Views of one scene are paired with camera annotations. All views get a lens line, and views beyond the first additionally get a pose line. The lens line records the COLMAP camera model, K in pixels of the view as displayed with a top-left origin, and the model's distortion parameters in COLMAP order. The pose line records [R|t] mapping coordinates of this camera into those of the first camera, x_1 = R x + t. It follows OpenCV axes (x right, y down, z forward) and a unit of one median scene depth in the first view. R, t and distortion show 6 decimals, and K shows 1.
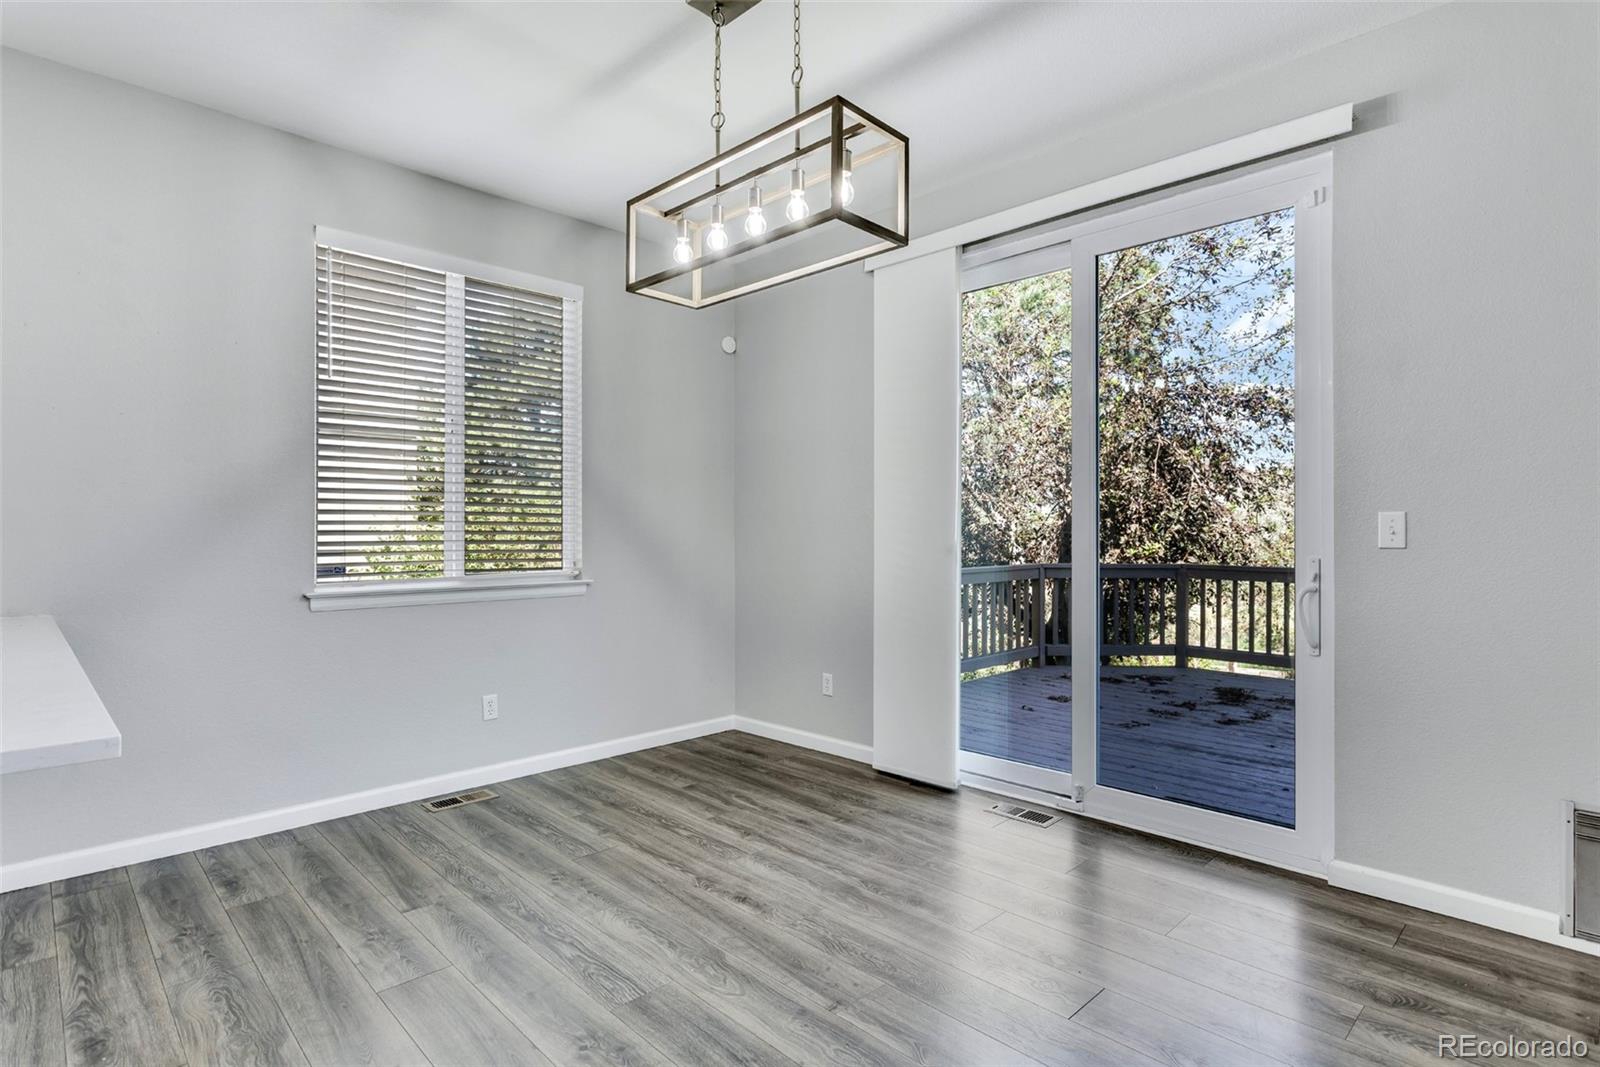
lens RADIAL K [[801.2, 0, 800.7], [0, 801.2, 529.6], [0, 0, 1]] dist [-0.003547, -0.000987]
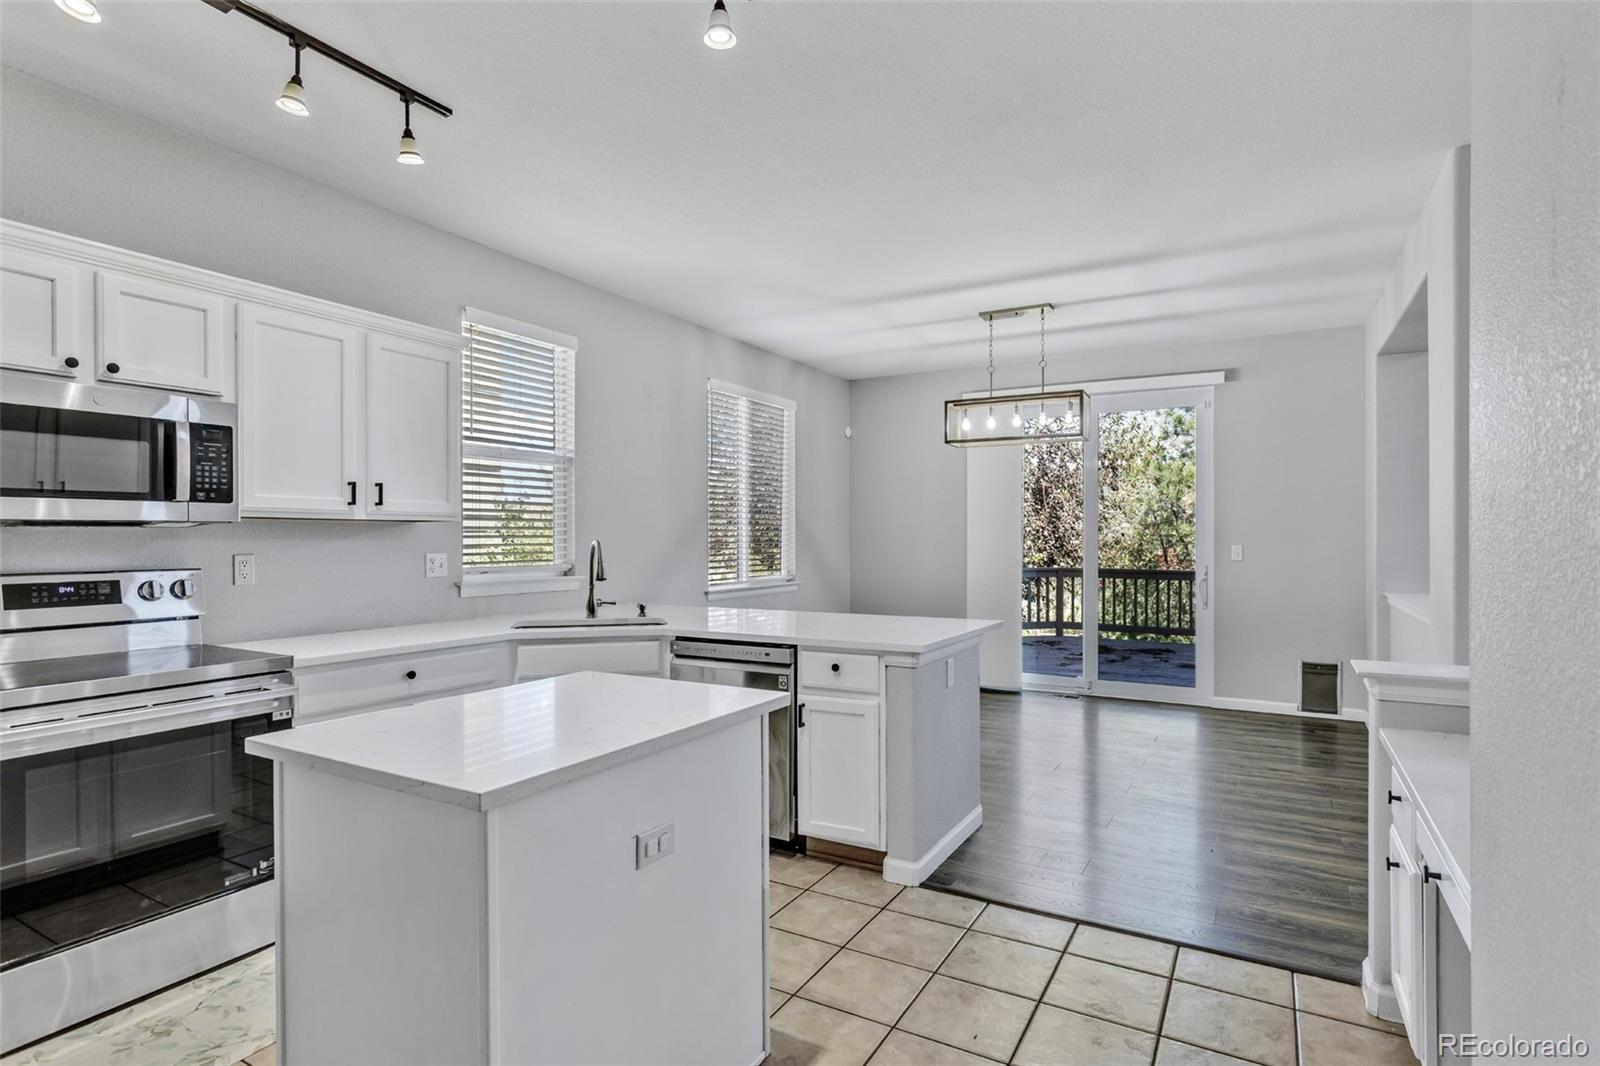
lens RADIAL K [[809.2, 0, 803.6], [0, 809.2, 533.6], [0, 0, 1]] dist [-0.001980, -0.000014]
pose [[0.962956, -0.000774, 0.269656, -0.701935], [0.001313, 0.999997, -0.001820, -0.031890], [-0.269654, 0.002107, 0.962955, -0.588509]]
